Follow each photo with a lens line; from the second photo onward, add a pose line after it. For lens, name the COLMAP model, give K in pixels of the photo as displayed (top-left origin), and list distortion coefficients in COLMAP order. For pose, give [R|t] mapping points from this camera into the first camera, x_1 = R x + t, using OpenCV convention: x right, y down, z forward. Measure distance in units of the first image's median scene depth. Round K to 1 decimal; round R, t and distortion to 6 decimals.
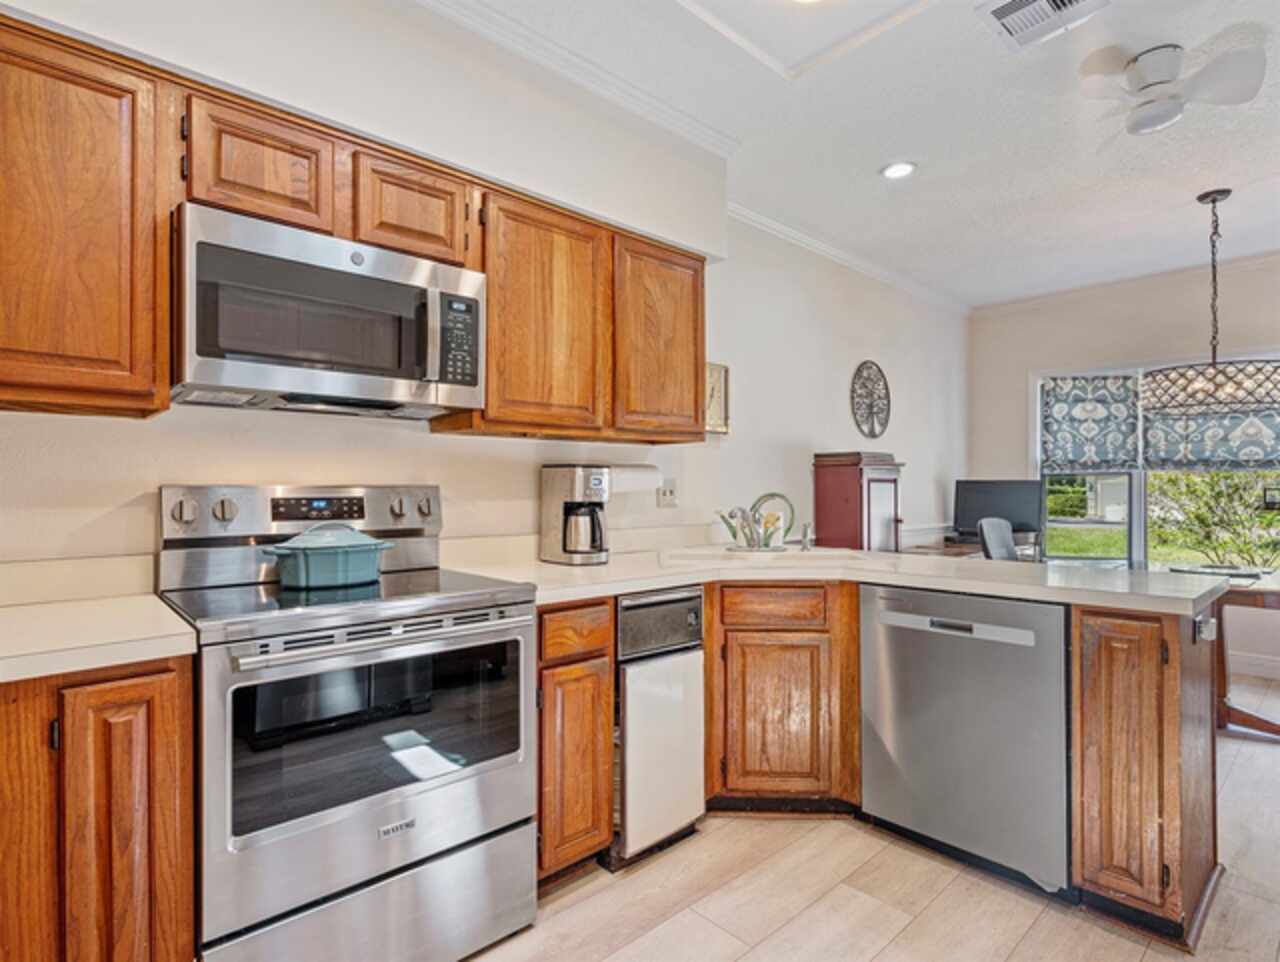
lens RADIAL K [[637.6, 0, 640.0], [0, 637.6, 481.0], [0, 0, 1]] dist [0.002421, 0.000276]
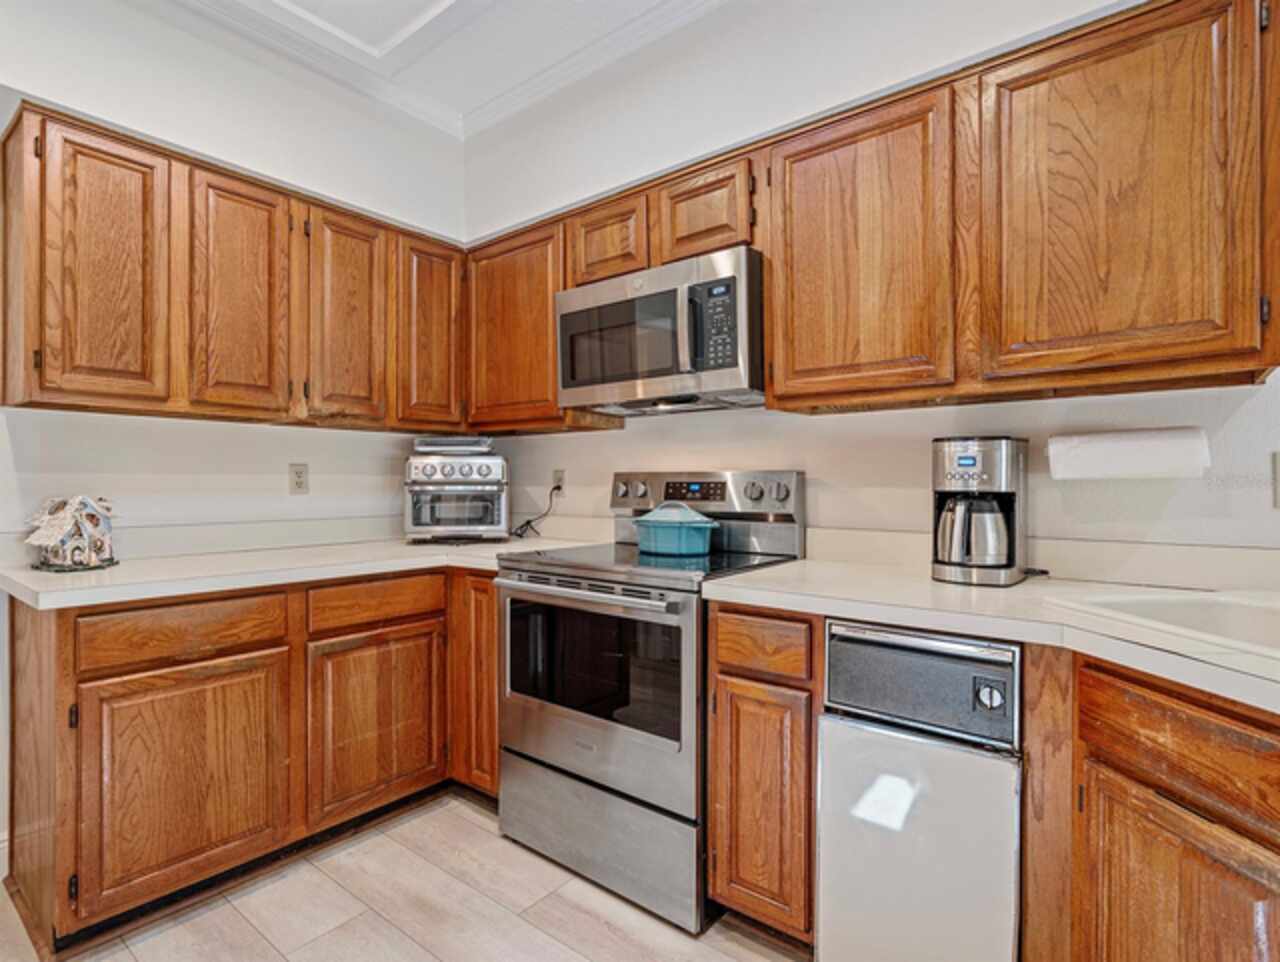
lens RADIAL K [[677.1, 0, 639.2], [0, 677.1, 477.2], [0, 0, 1]] dist [-0.002472, -0.000071]
pose [[0.165448, -0.004407, -0.986209, 0.733060], [0.010934, 0.999937, -0.002634, 0.019634], [0.986158, -0.010348, 0.165485, 0.694760]]
